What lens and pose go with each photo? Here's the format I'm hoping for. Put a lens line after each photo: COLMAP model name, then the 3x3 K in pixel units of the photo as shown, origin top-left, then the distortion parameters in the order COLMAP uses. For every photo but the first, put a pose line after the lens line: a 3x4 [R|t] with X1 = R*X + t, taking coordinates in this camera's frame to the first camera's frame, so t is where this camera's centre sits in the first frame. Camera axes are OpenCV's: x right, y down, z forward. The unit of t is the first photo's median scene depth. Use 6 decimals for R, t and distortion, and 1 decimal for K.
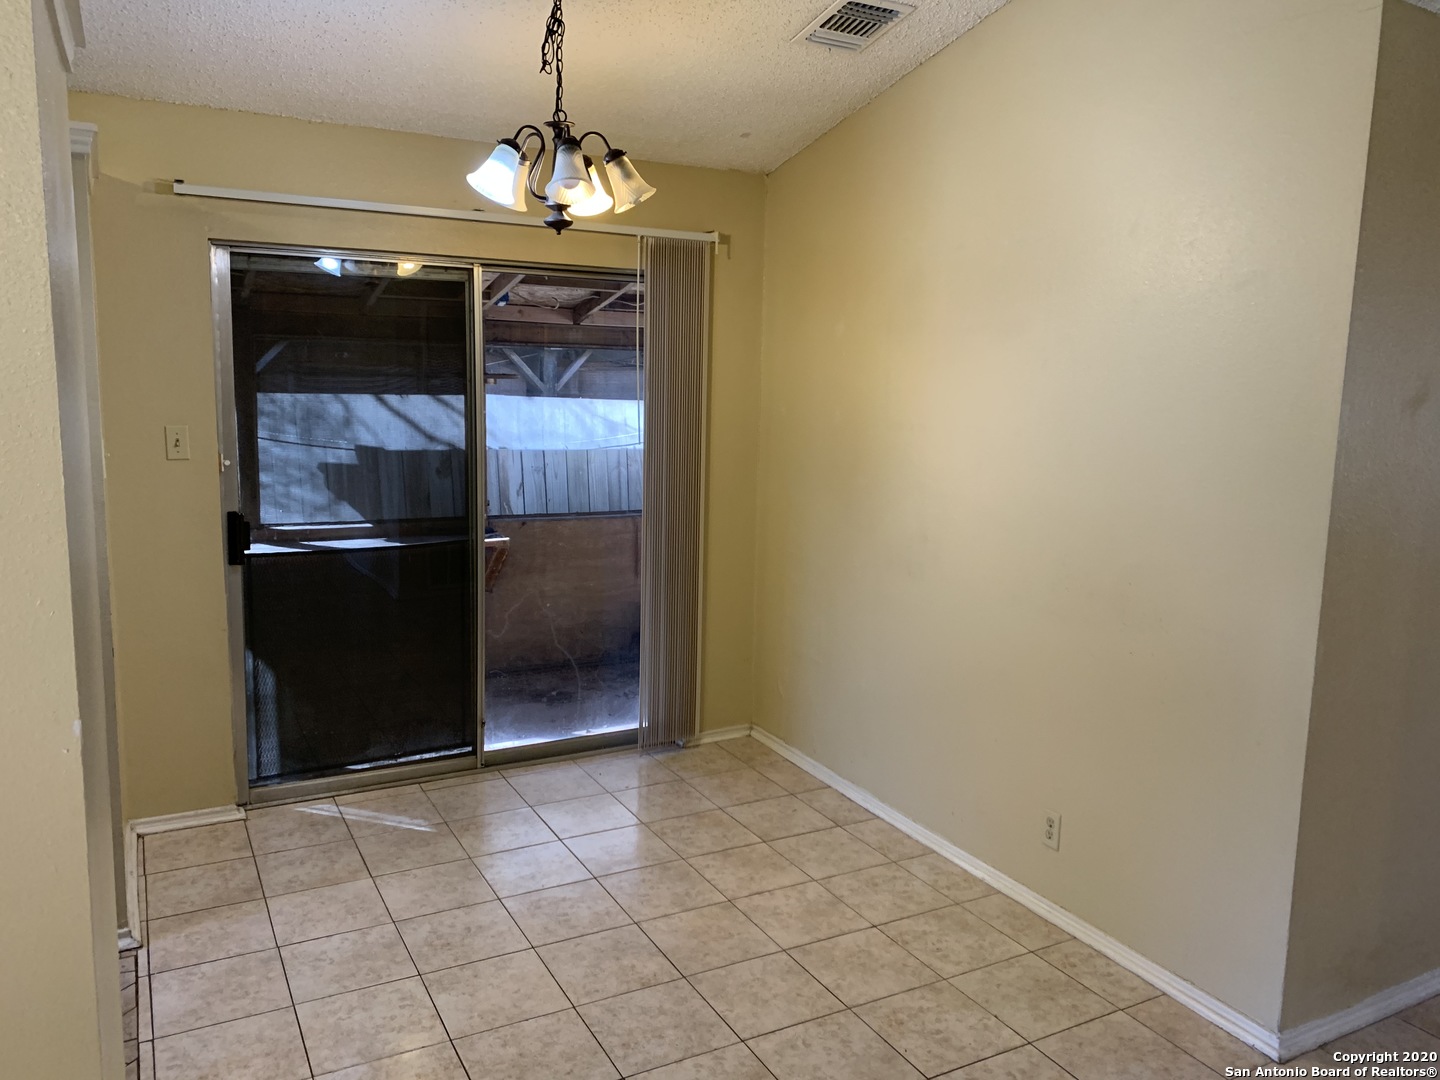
lens RADIAL K [[1083.3, 0, 718.2], [0, 1083.3, 532.1], [0, 0, 1]] dist [0.061601, -0.112992]
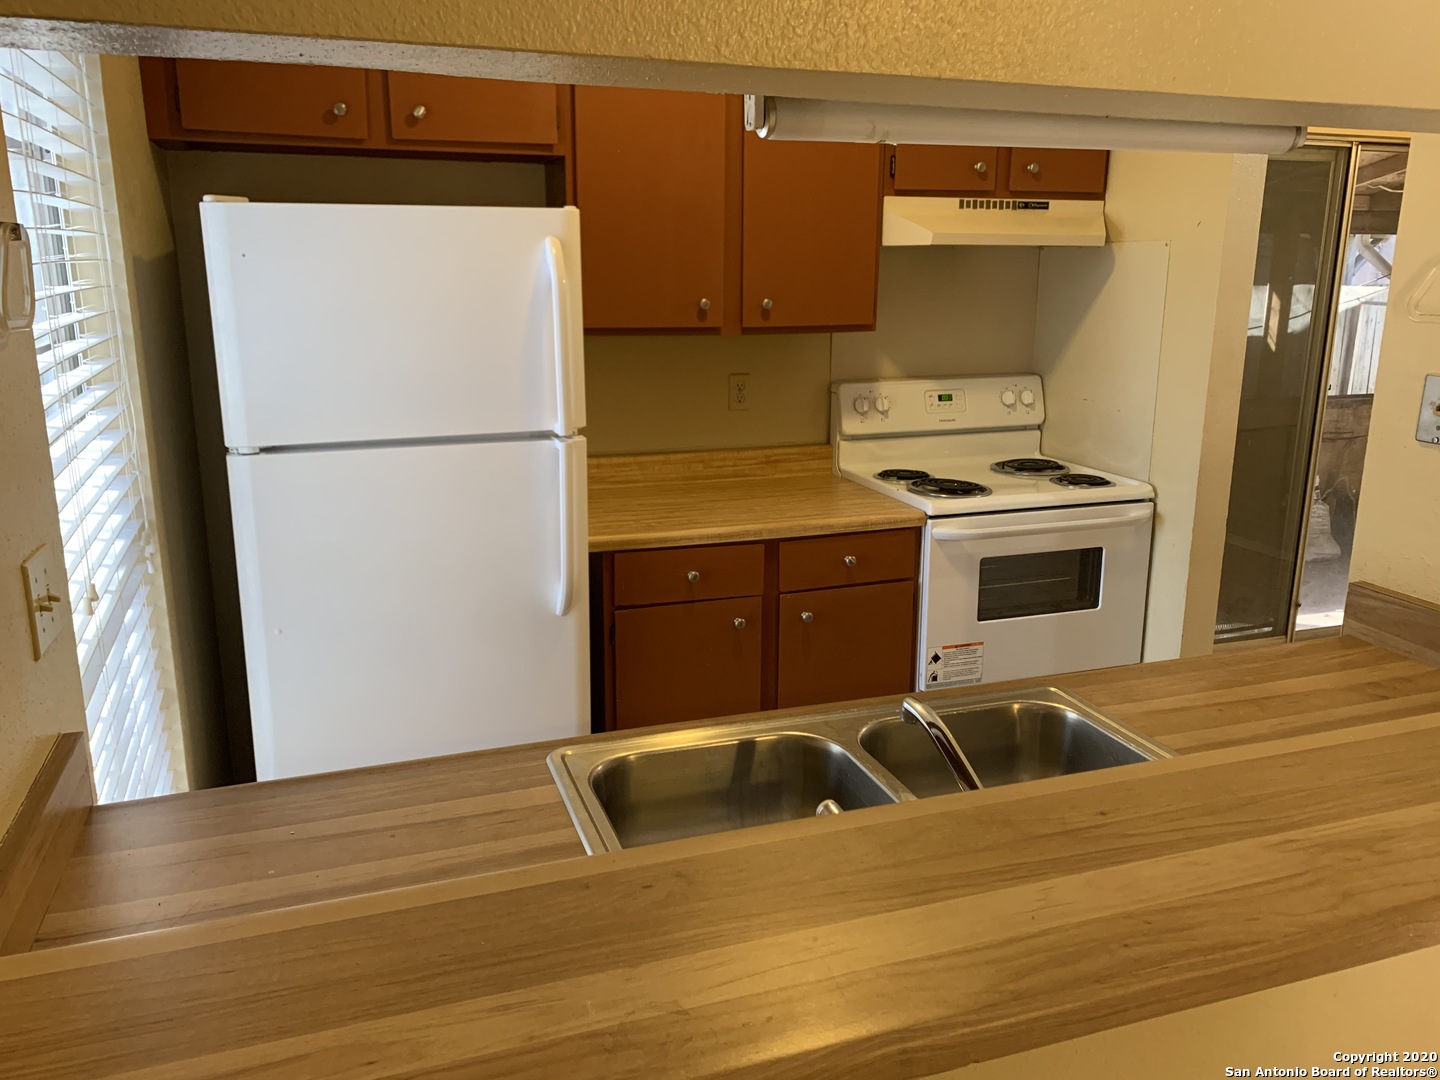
lens RADIAL K [[1085.3, 0, 713.0], [0, 1085.3, 524.0], [0, 0, 1]] dist [0.094498, -0.118530]
pose [[0.986144, 0.020025, -0.164678, -0.633155], [-0.005855, 0.996271, 0.086086, 0.015614], [0.165788, -0.083929, 0.982584, -0.109114]]
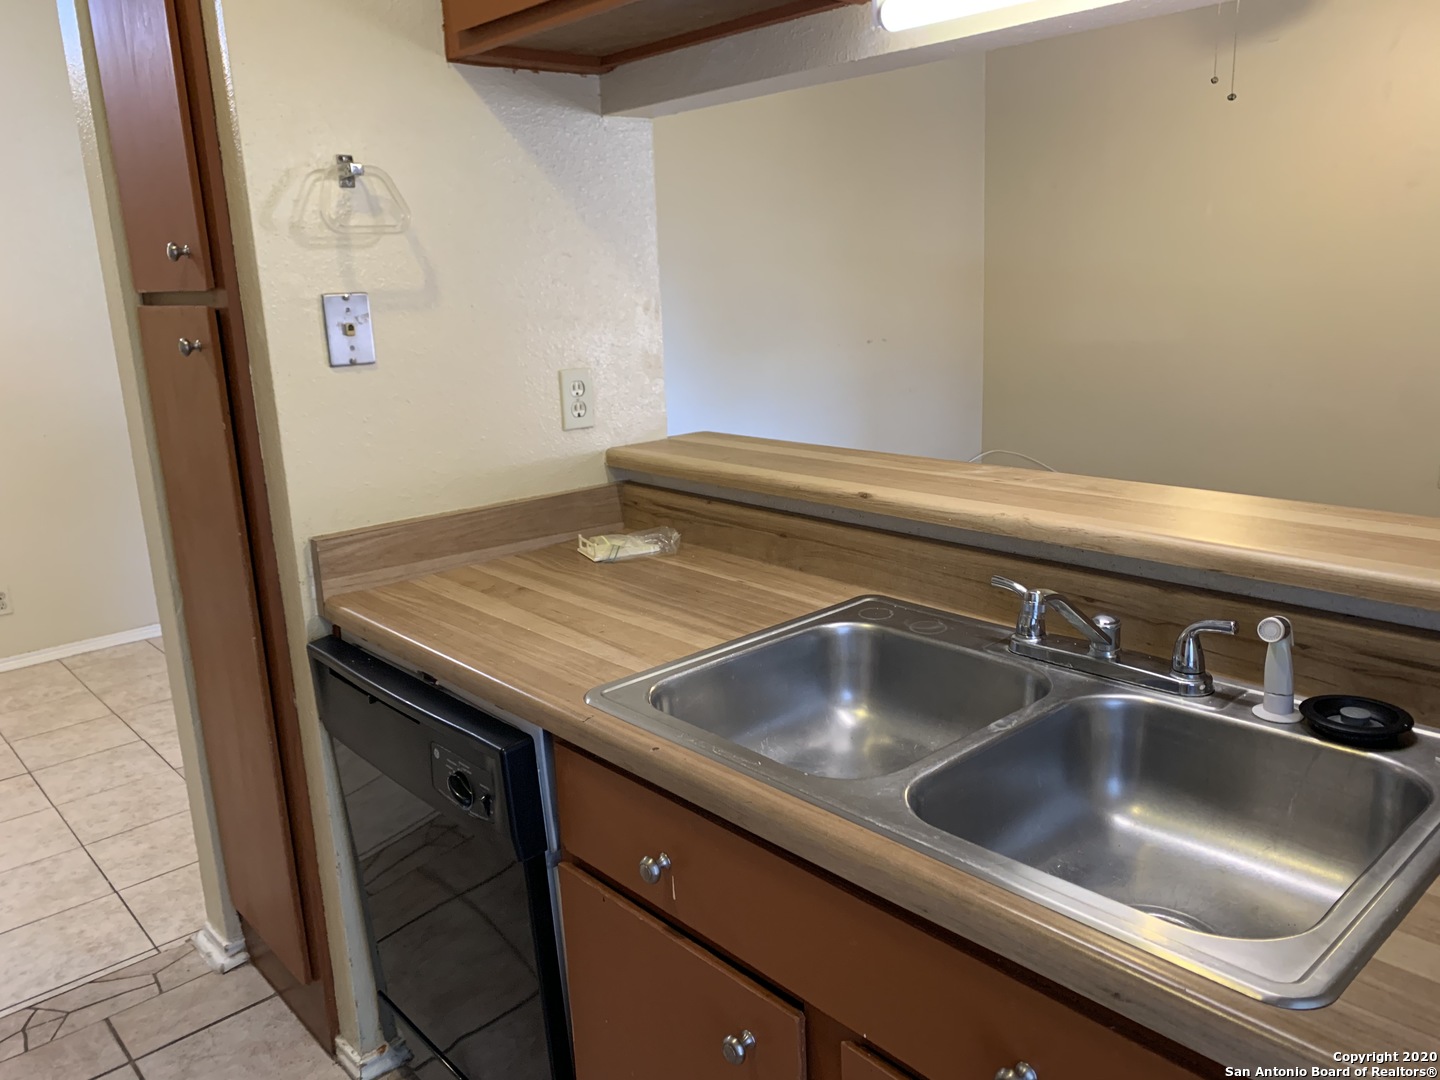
lens RADIAL K [[1083.3, 0, 718.2], [0, 1083.3, 532.1], [0, 0, 1]] dist [0.061601, -0.112992]
pose [[-0.248389, -0.234375, 0.939878, -0.872663], [0.171891, 0.944223, 0.280886, -0.013559], [-0.953287, 0.231326, -0.194247, 0.351844]]
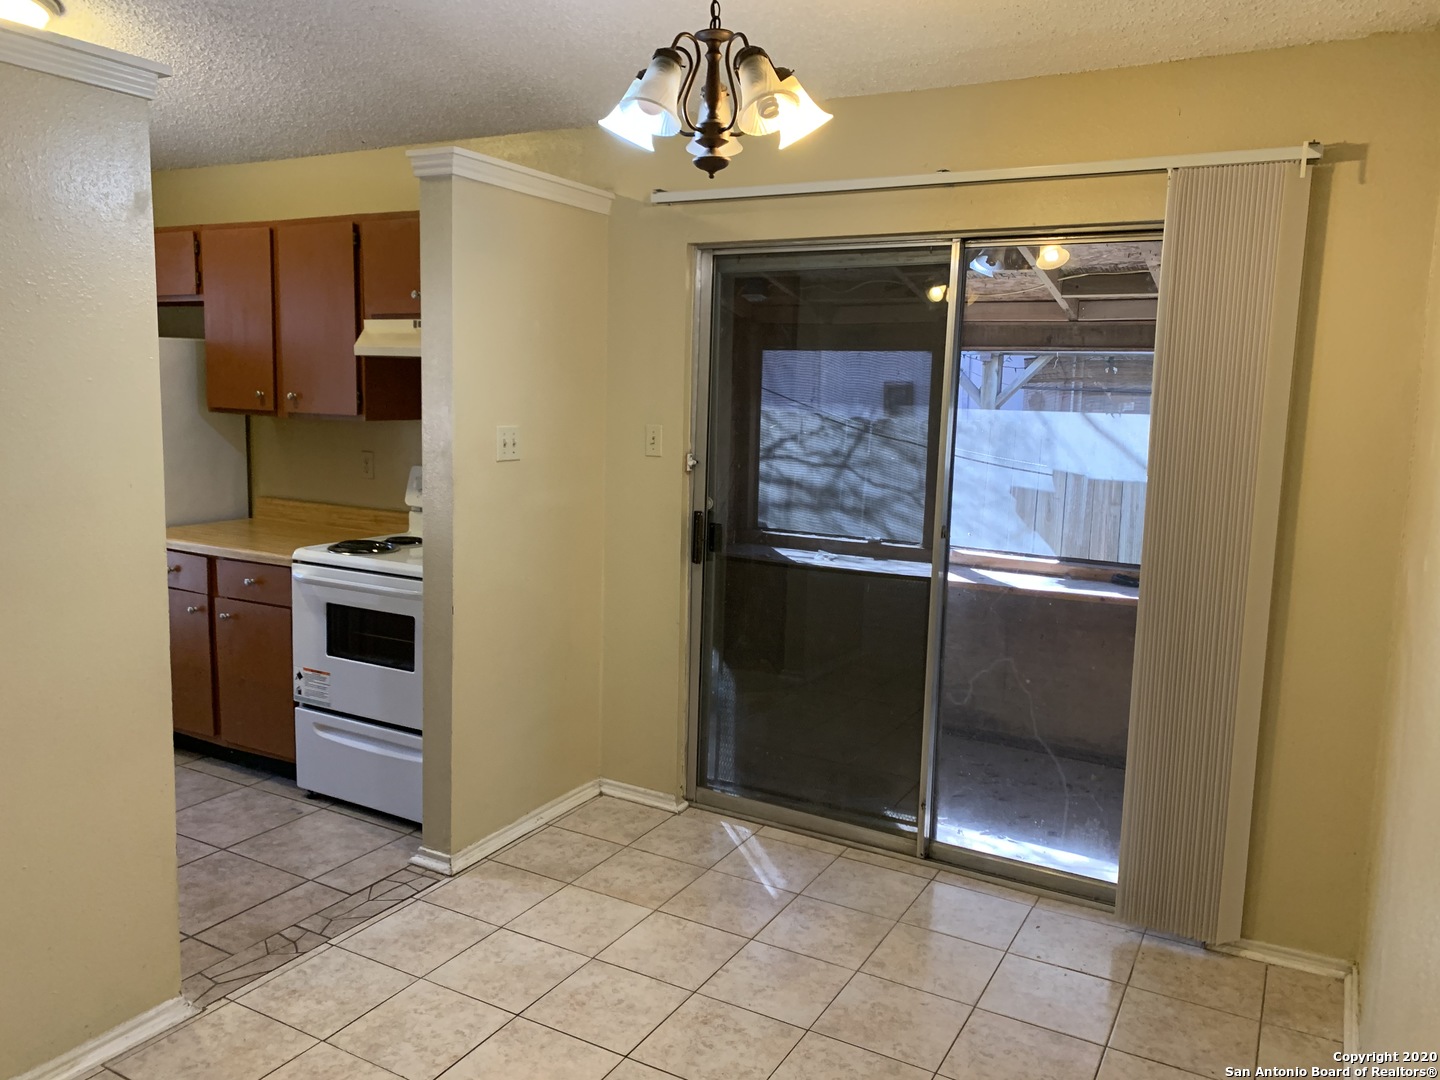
lens RADIAL K [[1083.3, 0, 718.2], [0, 1083.3, 532.1], [0, 0, 1]] dist [0.061601, -0.112992]
pose [[0.527333, 0.105602, -0.843071, 0.394666], [-0.136822, 0.989851, 0.038406, -0.038604], [0.838570, 0.095097, 0.536429, 0.444939]]
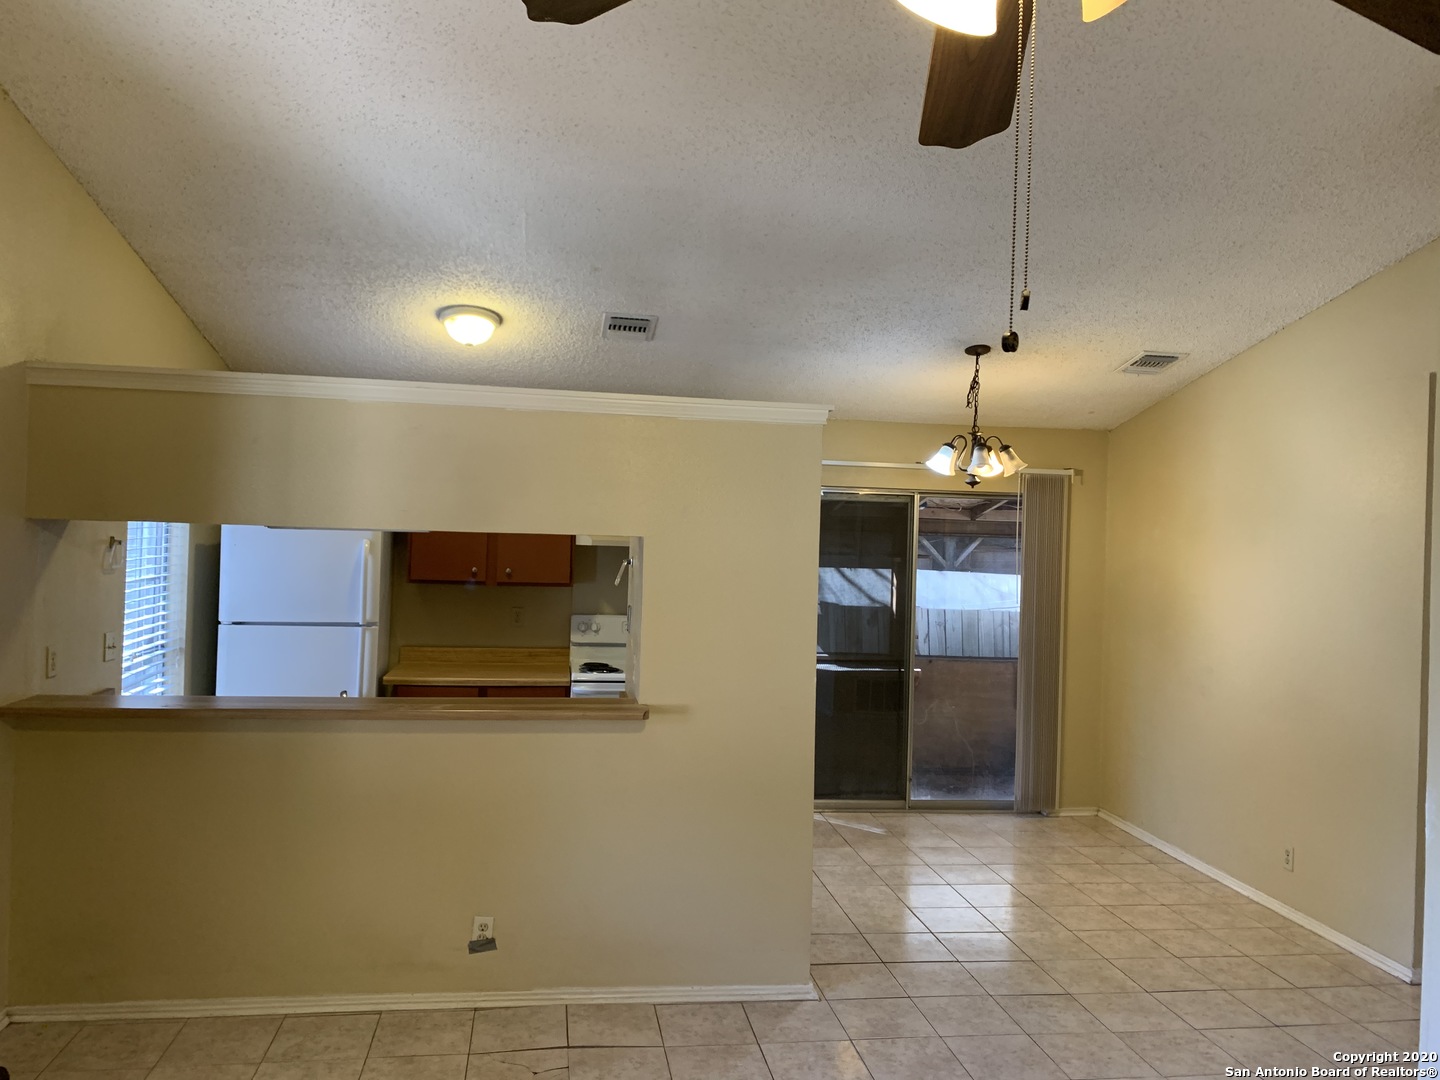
lens RADIAL K [[1085.3, 0, 713.0], [0, 1085.3, 524.0], [0, 0, 1]] dist [0.094498, -0.118530]
pose [[0.939145, 0.006269, -0.343465, 0.059336], [-0.062176, 0.986422, -0.152005, 0.075973], [0.337848, 0.164110, 0.926783, -0.661384]]
